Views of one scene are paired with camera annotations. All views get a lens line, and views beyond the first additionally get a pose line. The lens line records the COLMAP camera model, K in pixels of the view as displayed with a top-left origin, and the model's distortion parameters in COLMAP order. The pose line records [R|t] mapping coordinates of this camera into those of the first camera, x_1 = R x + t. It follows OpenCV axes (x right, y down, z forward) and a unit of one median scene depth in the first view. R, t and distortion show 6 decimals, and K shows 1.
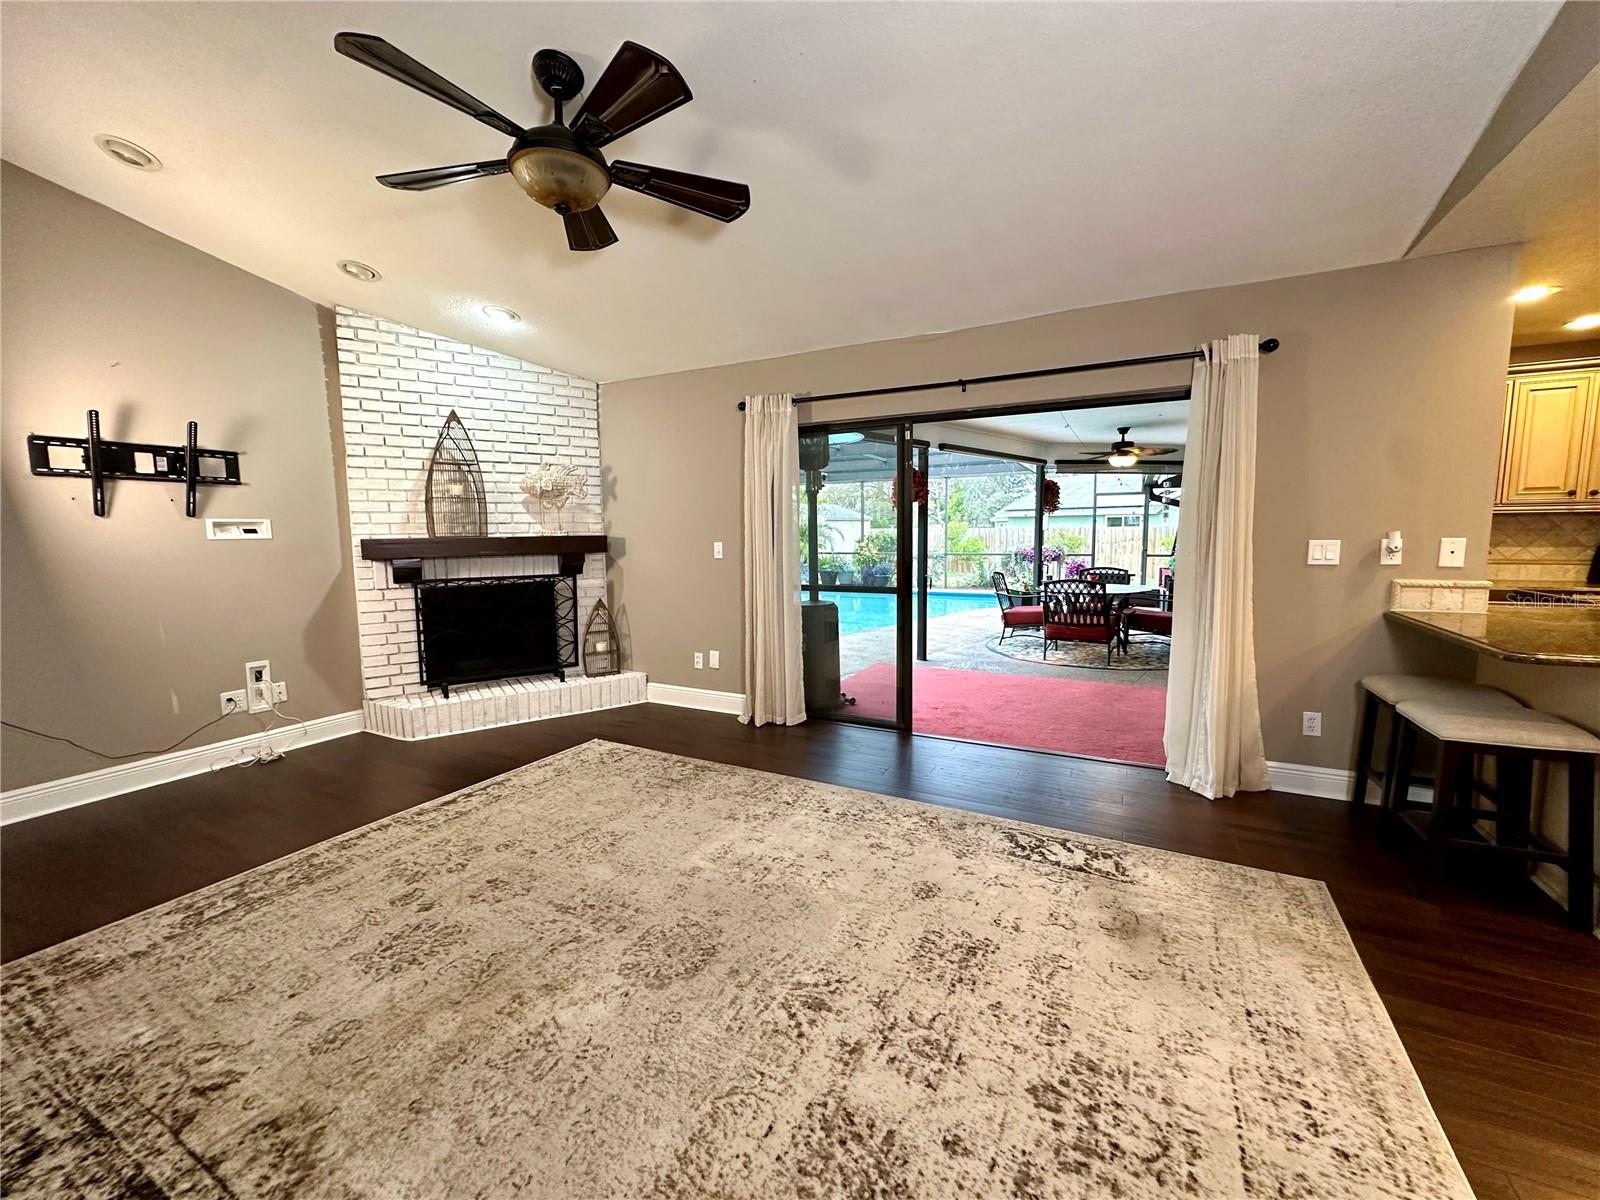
lens RADIAL K [[638.5, 0, 805.0], [0, 638.5, 597.9], [0, 0, 1]] dist [-0.002688, 0.000662]
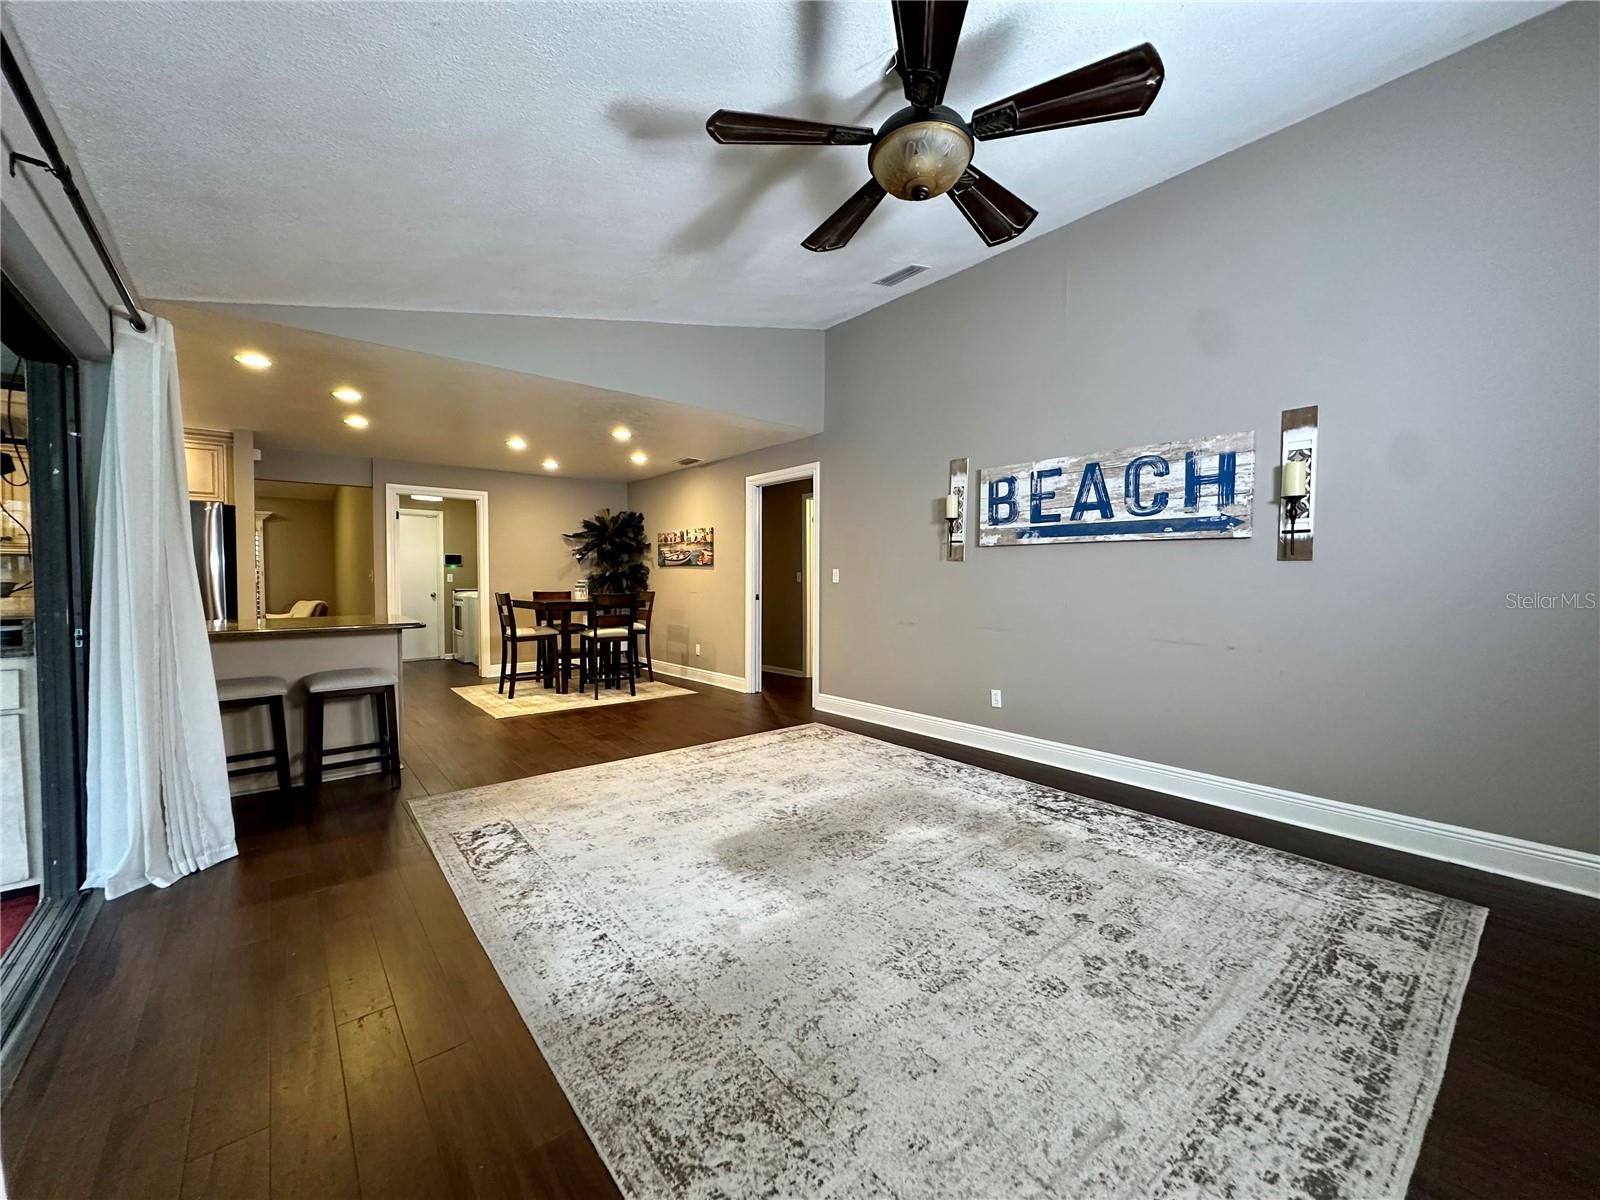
lens RADIAL K [[638.5, 0, 801.8], [0, 638.5, 595.2], [0, 0, 1]] dist [-0.002688, 0.000662]
pose [[-0.921184, 0.002216, 0.389121, -0.459973], [0.053018, 0.991373, 0.119866, -0.112522], [-0.385499, 0.131049, -0.913355, 1.574332]]
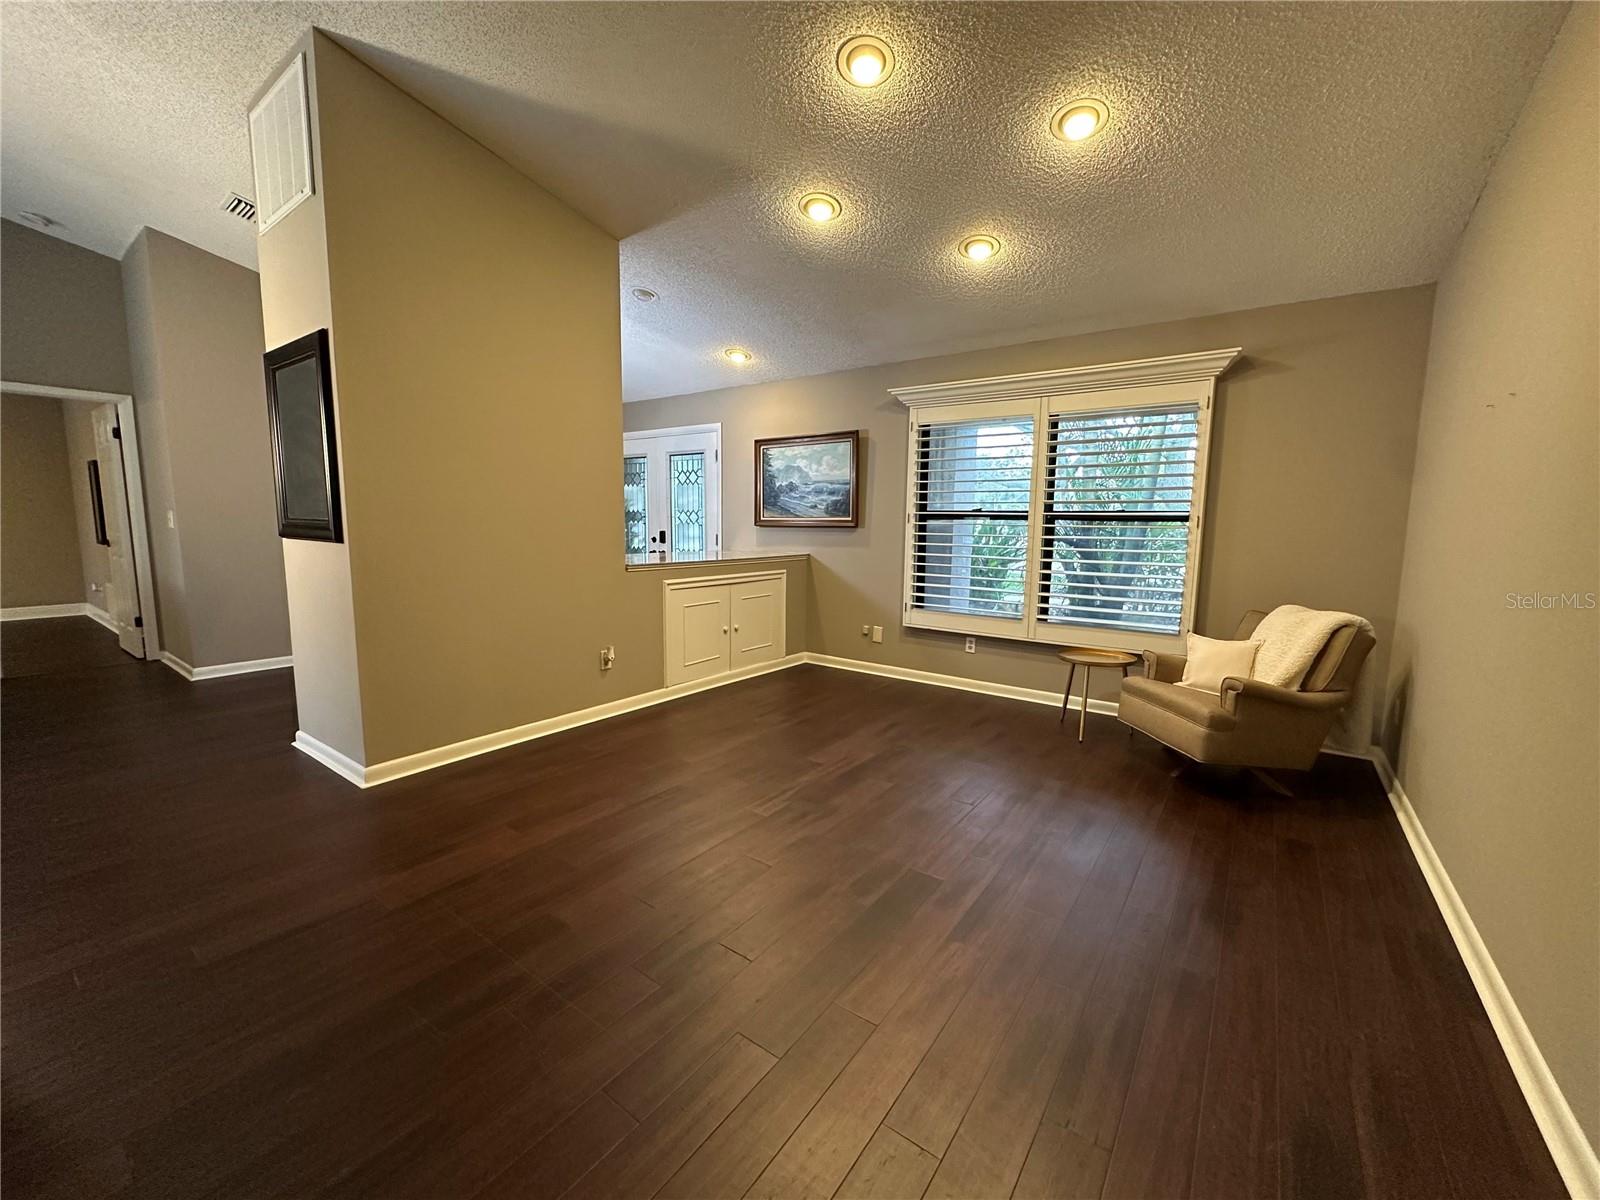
lens RADIAL K [[638.5, 0, 799.4], [0, 638.5, 599.5], [0, 0, 1]] dist [-0.002688, 0.000662]
pose [[0.157660, -0.106675, 0.981715, 2.151710], [0.088695, 0.991660, 0.093511, -0.004951], [-0.983502, 0.072330, 0.165806, 0.124191]]
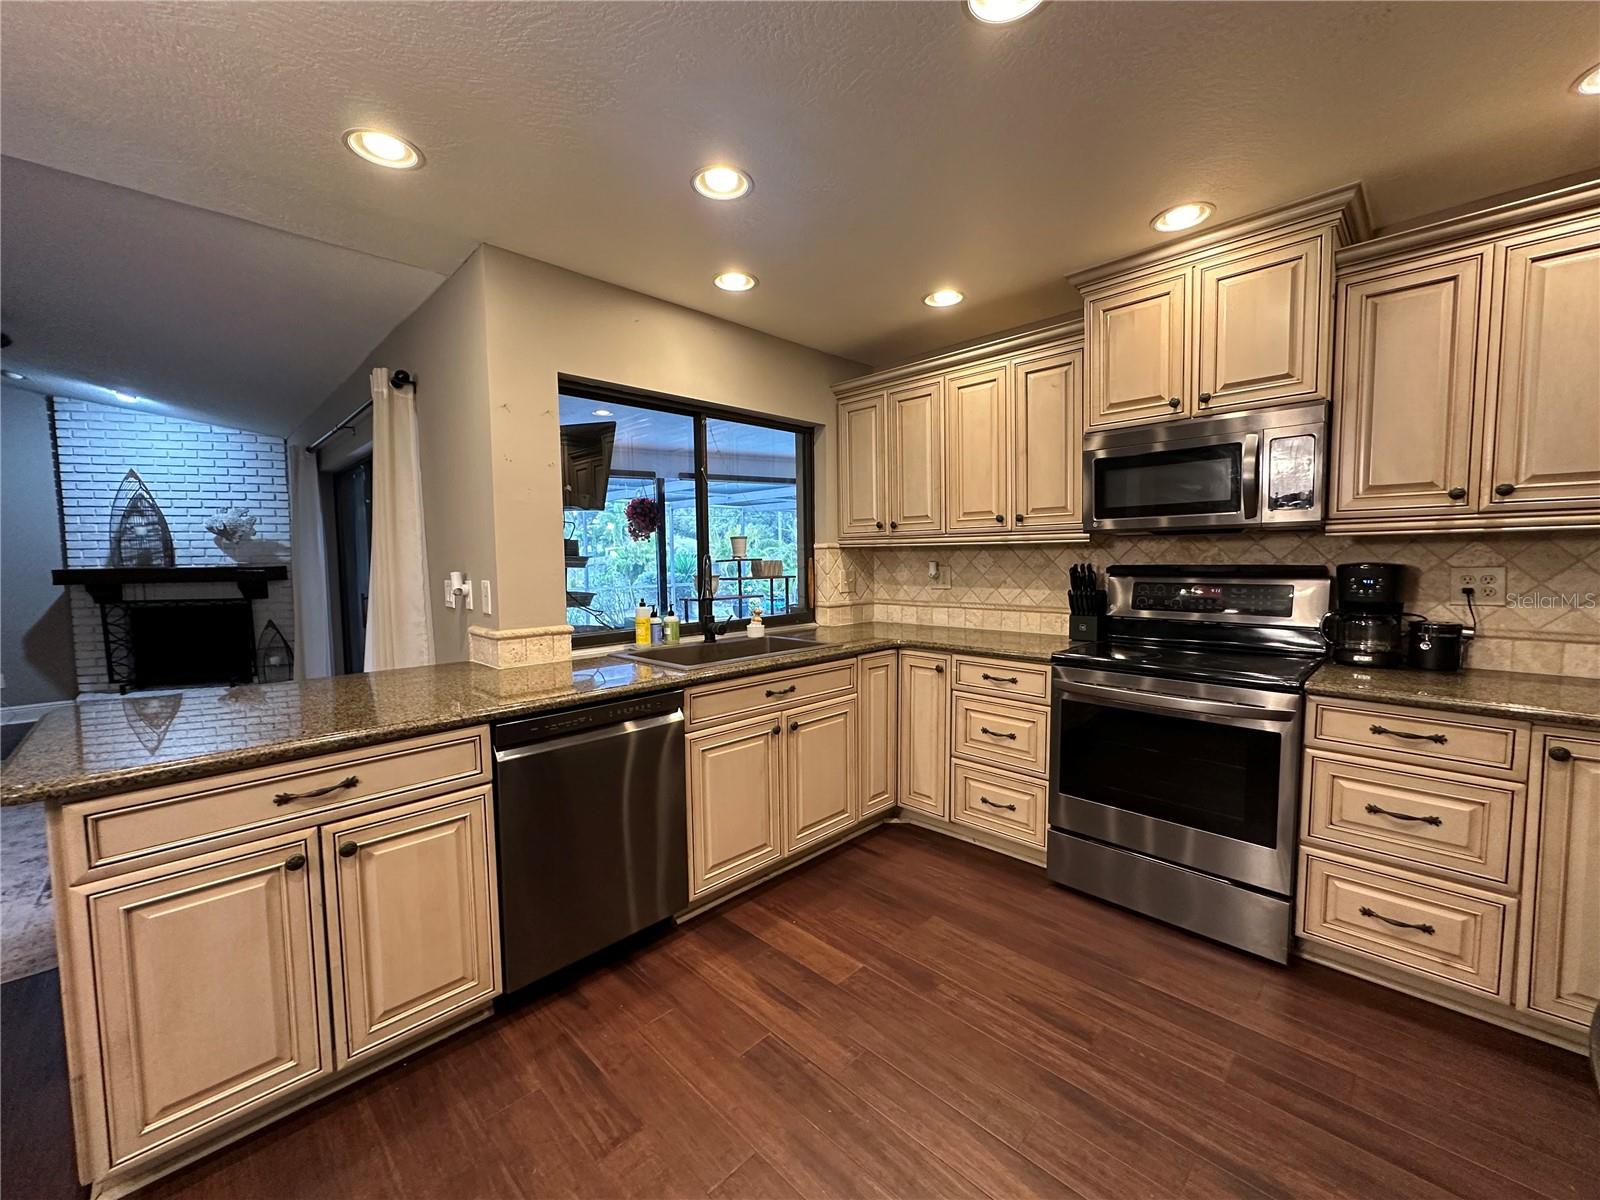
lens RADIAL K [[638.5, 0, 802.8], [0, 638.5, 599.3], [0, 0, 1]] dist [-0.002688, 0.000662]
pose [[0.953456, 0.020690, -0.300820, 1.699305], [-0.030937, 0.999091, -0.029340, -0.056769], [0.299939, 0.037281, 0.953230, 0.299008]]
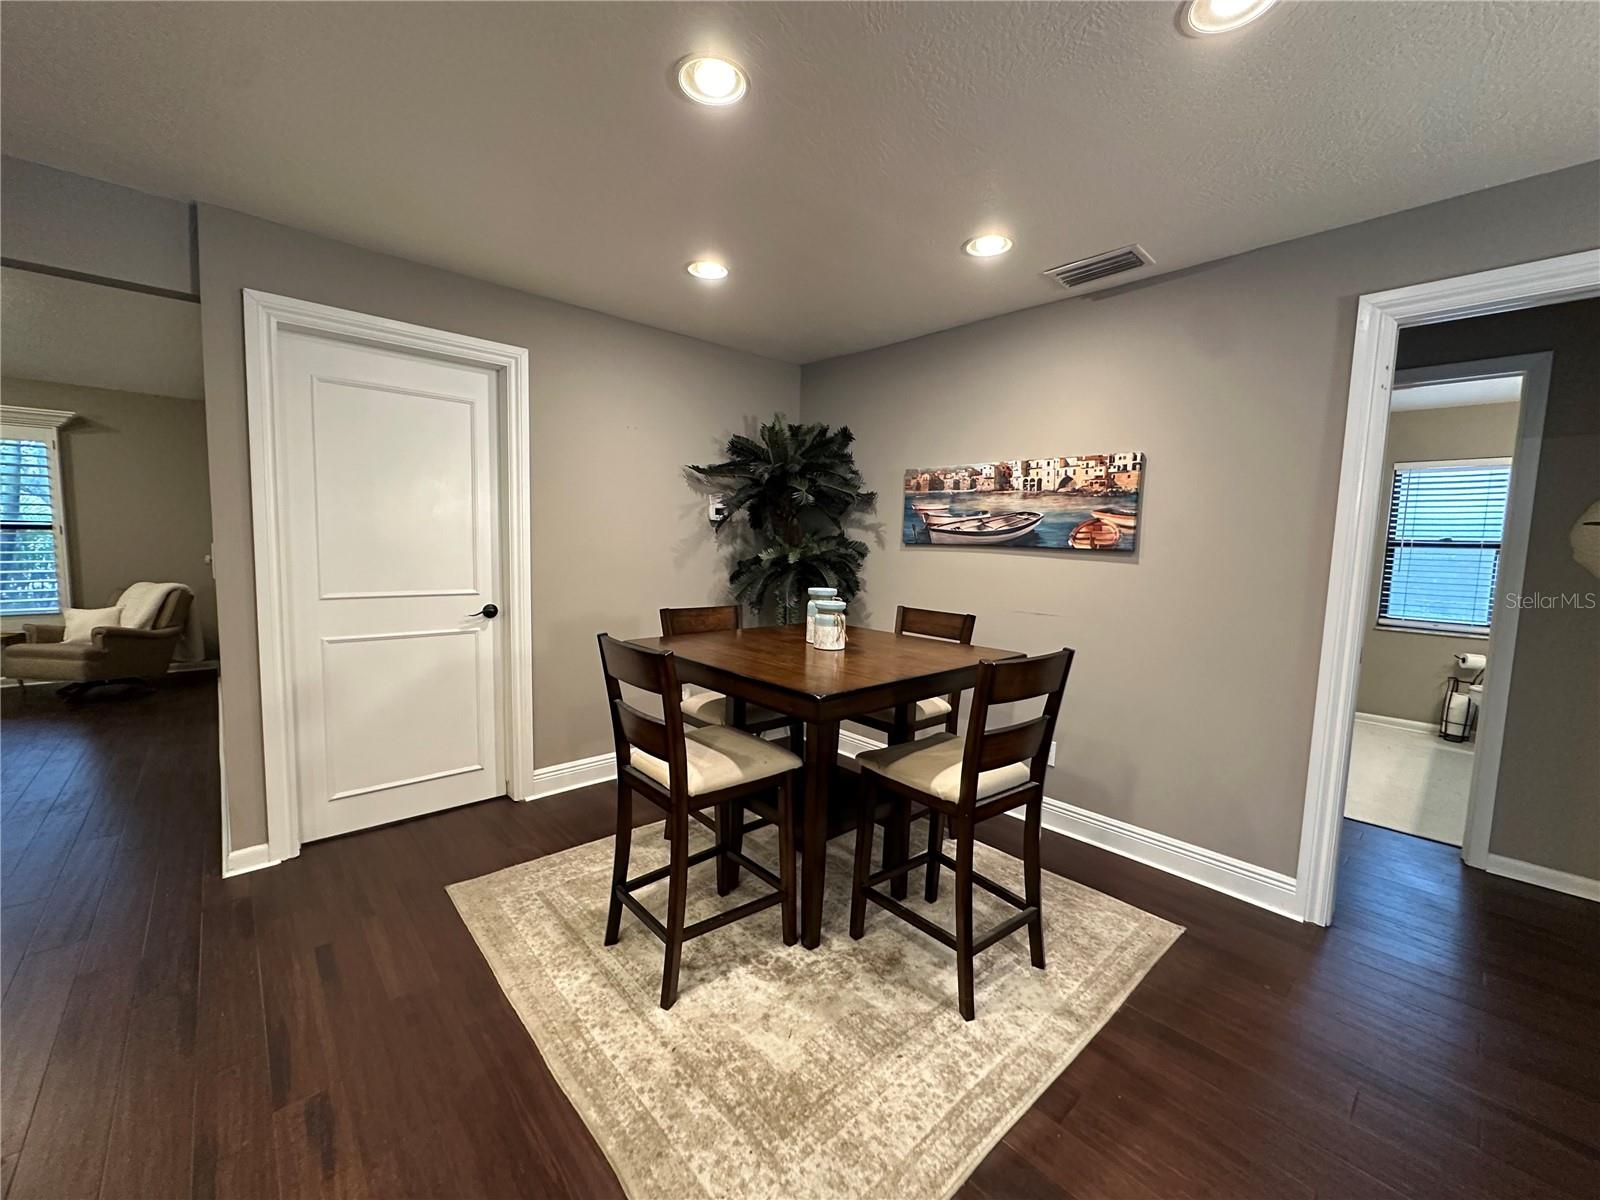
lens RADIAL K [[638.5, 0, 801.8], [0, 638.5, 595.8], [0, 0, 1]] dist [-0.002688, 0.000662]
pose [[-0.937175, -0.044160, 0.346052, 0.951158], [0.022364, 0.982310, 0.185921, -0.074816], [-0.348141, 0.181980, -0.919609, 0.499799]]
